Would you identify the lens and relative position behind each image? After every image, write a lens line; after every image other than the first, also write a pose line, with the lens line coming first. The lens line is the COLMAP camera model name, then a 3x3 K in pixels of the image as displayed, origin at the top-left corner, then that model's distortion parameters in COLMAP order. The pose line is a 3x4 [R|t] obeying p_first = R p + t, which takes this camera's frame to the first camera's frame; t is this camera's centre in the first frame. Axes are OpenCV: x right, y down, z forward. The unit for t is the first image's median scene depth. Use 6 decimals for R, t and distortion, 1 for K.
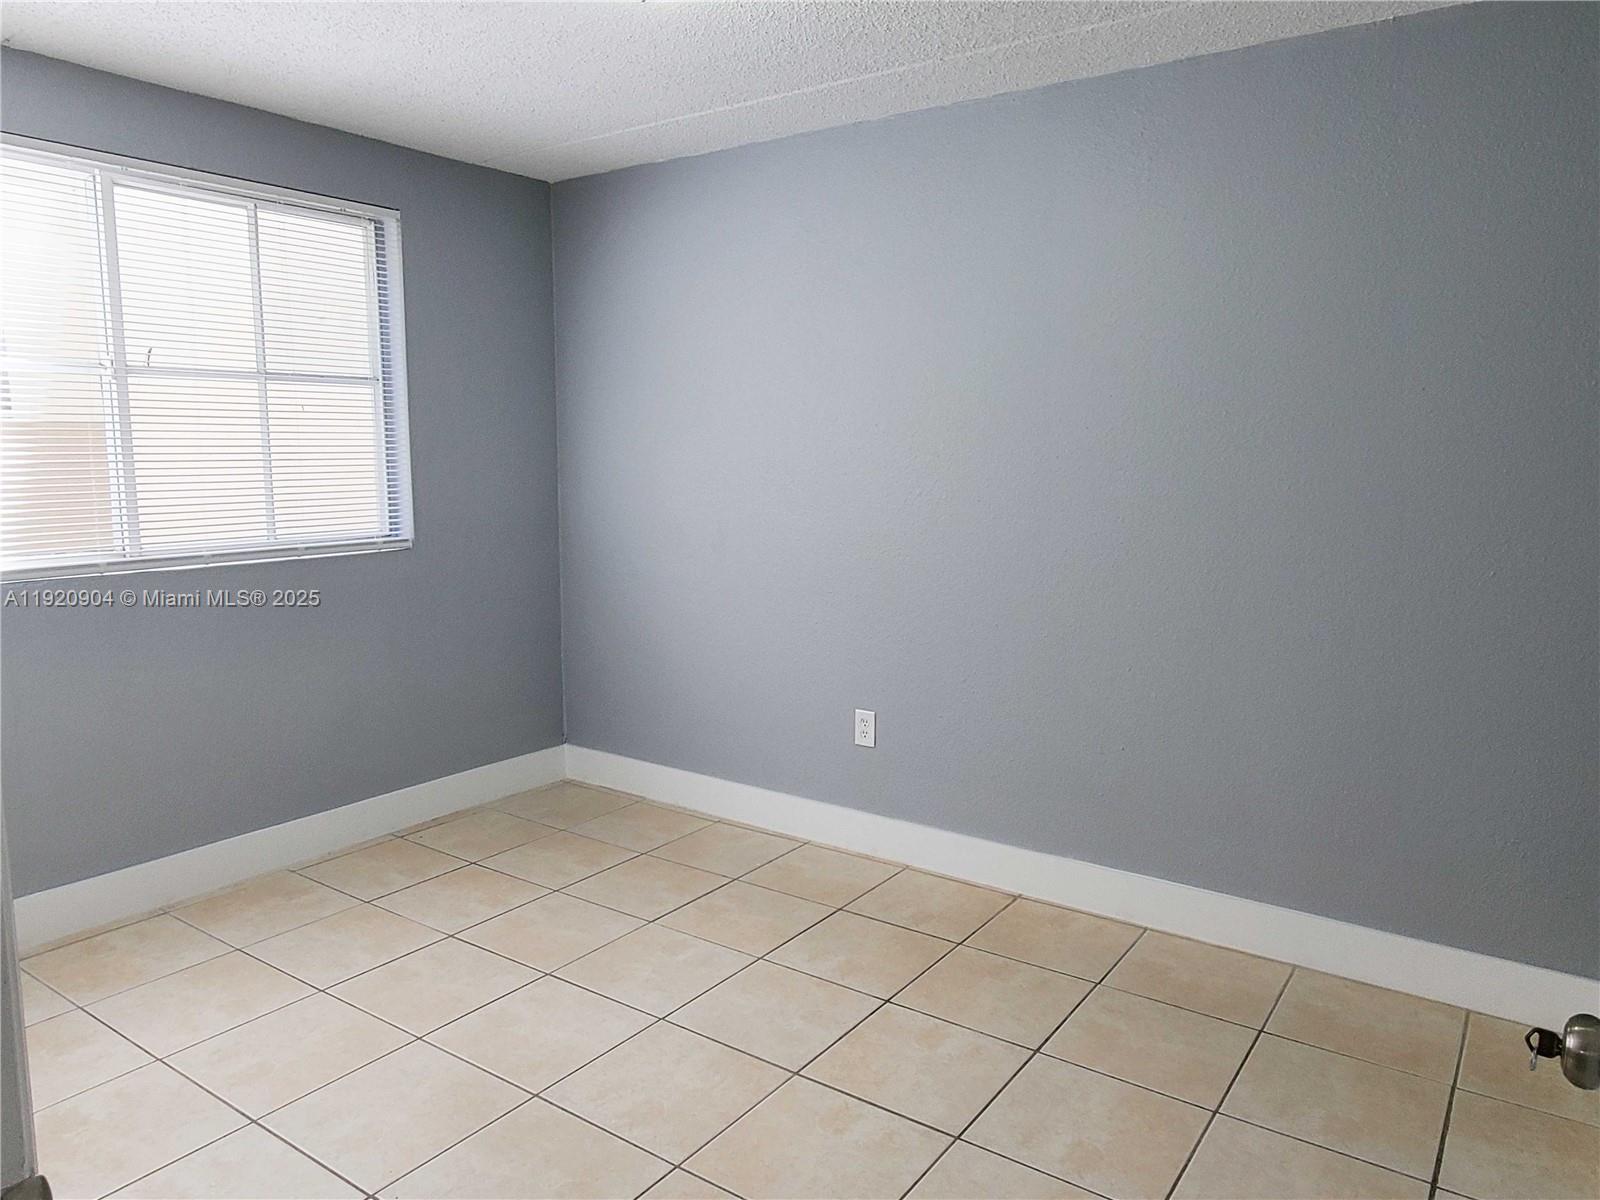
lens RADIAL K [[1101.4, 0, 794.9], [0, 1101.4, 598.2], [0, 0, 1]] dist [-0.002015, -0.000530]
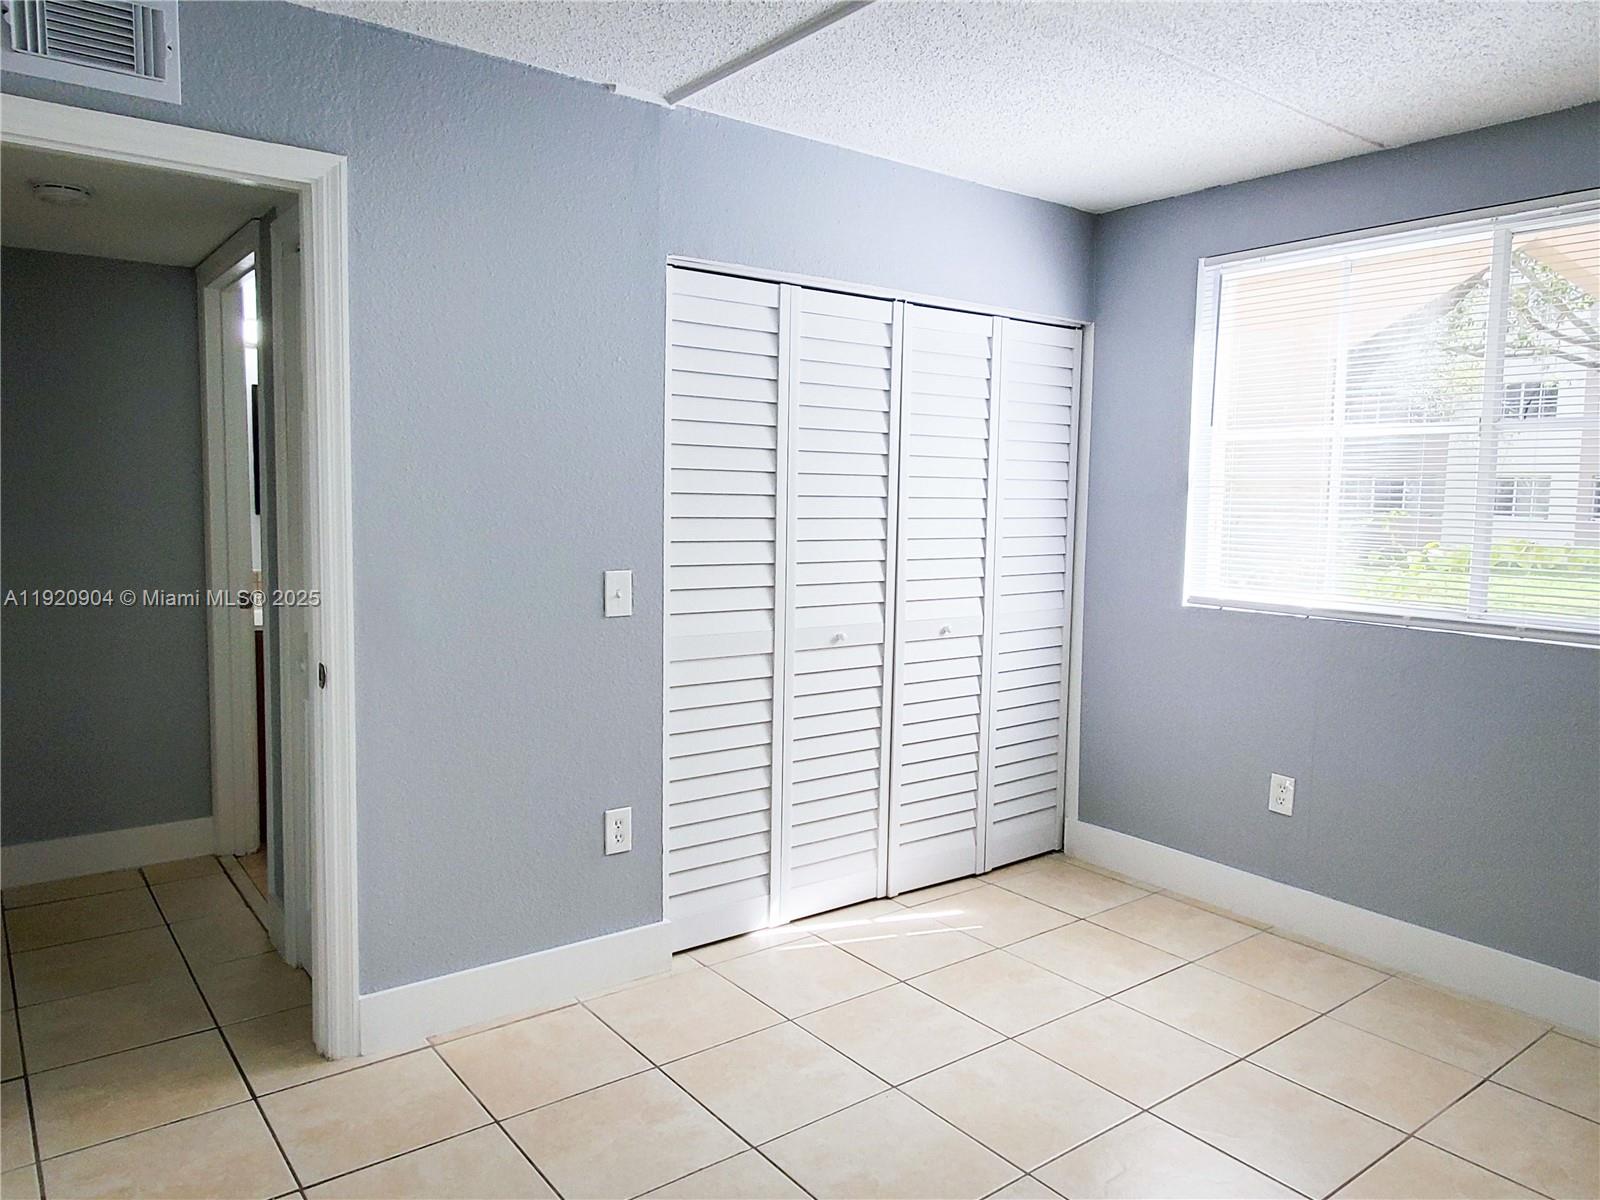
lens RADIAL K [[1101.4, 0, 795.4], [0, 1101.4, 598.6], [0, 0, 1]] dist [-0.002015, -0.000530]
pose [[-0.298932, 0.078614, -0.951031, 0.514689], [-0.152630, 0.979832, 0.128970, -0.092586], [0.941989, 0.183709, -0.280905, 0.742447]]
